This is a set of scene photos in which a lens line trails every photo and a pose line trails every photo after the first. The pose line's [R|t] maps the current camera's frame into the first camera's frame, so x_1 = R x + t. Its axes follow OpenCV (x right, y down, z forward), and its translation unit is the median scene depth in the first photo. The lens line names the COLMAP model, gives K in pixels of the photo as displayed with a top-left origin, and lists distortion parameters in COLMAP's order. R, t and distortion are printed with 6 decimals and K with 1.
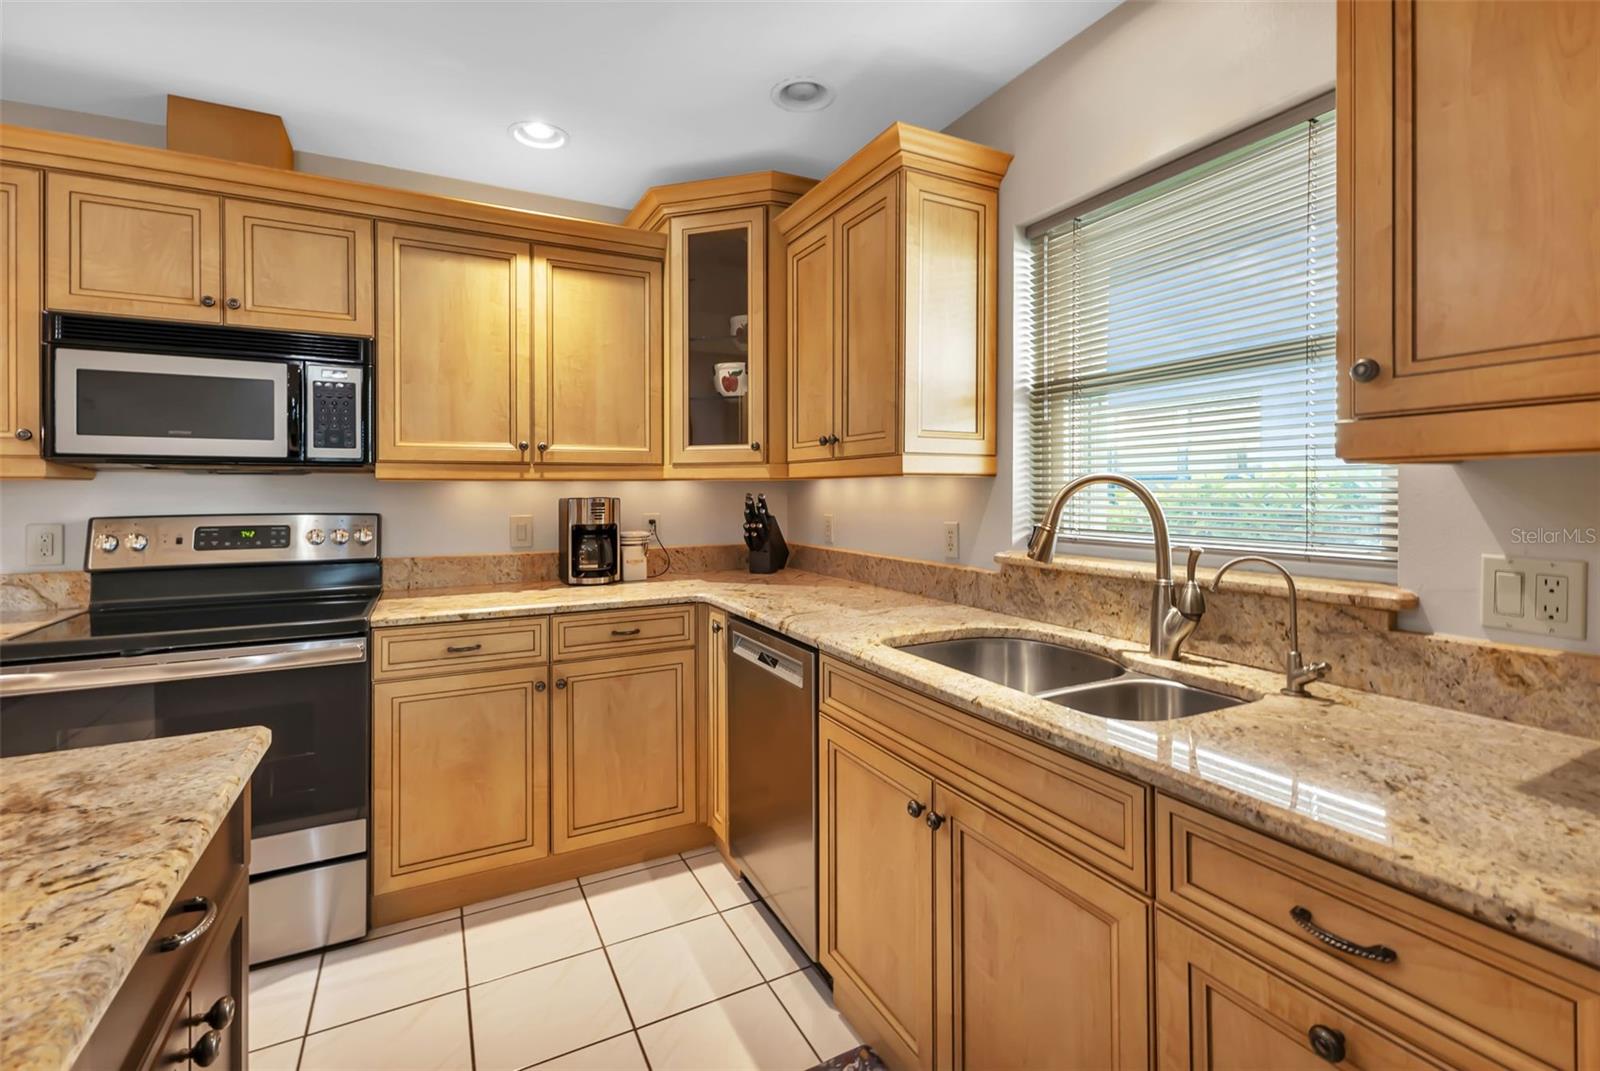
lens RADIAL K [[723.3, 0, 797.1], [0, 723.3, 492.1], [0, 0, 1]] dist [0.011980, -0.000287]
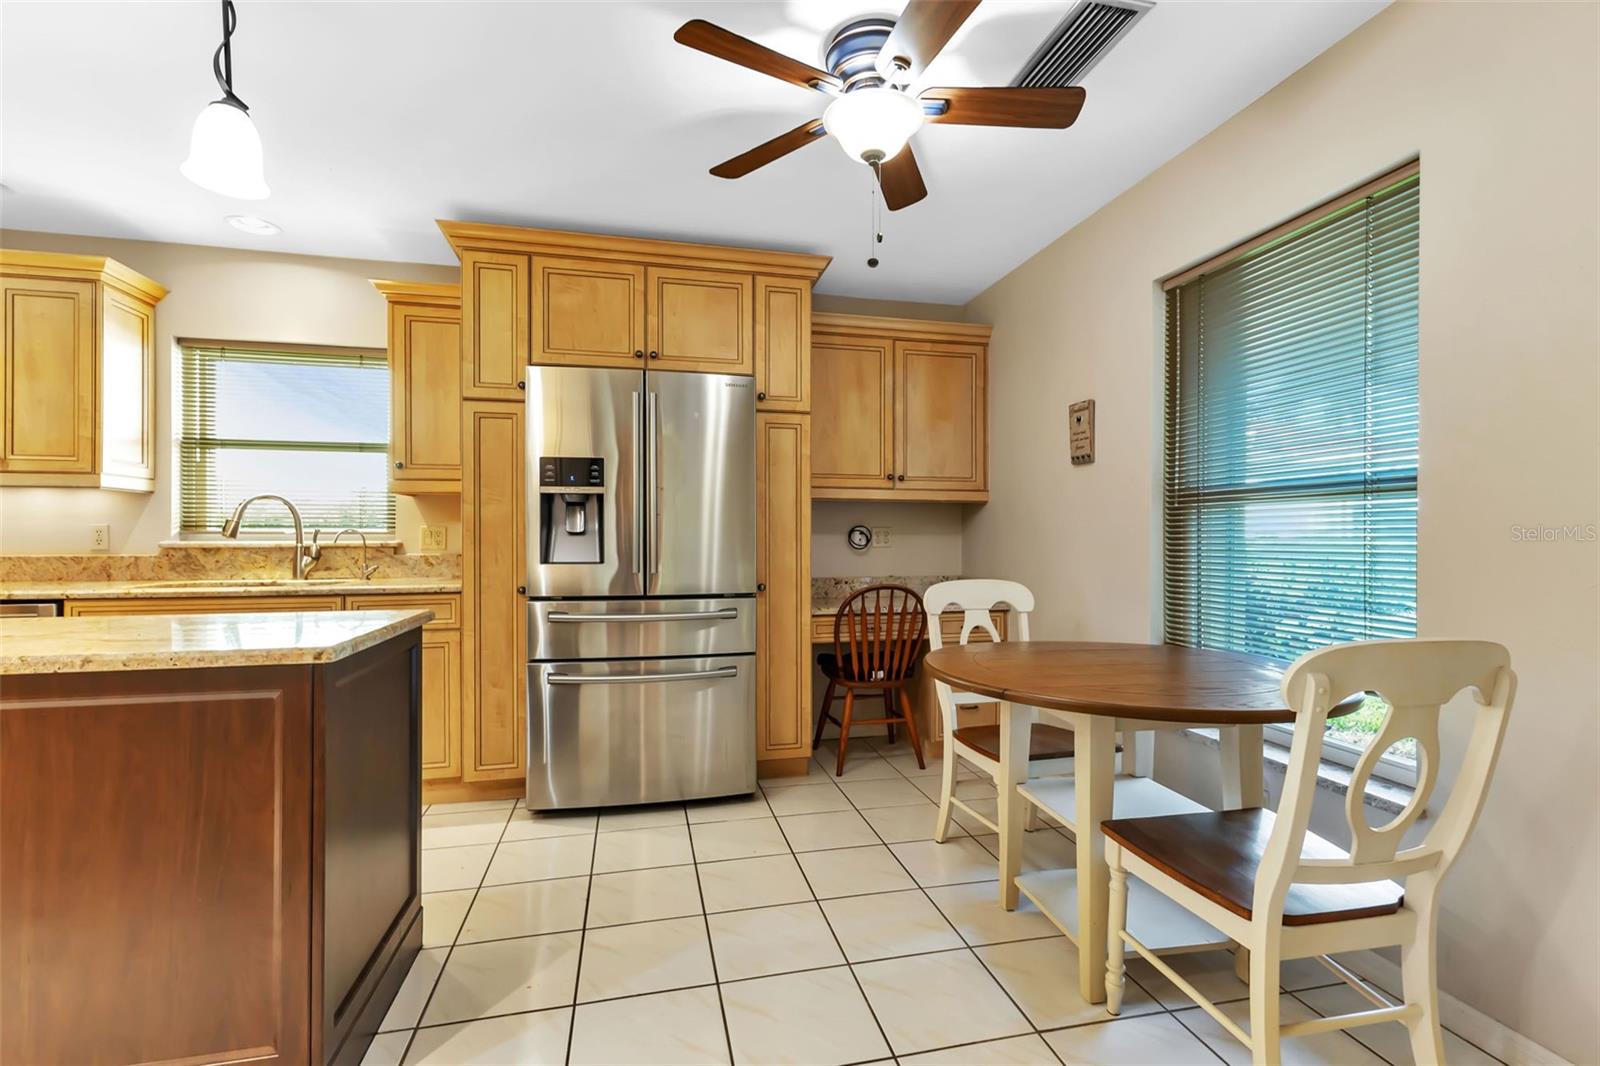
lens RADIAL K [[726.9, 0, 818.4], [0, 726.9, 535.5], [0, 0, 1]] dist [0.000767, -0.000061]
pose [[0.232257, 0.005196, 0.972641, -0.852076], [-0.001321, 0.999986, -0.005027, 0.070422], [-0.972653, -0.000117, 0.232261, -0.691354]]
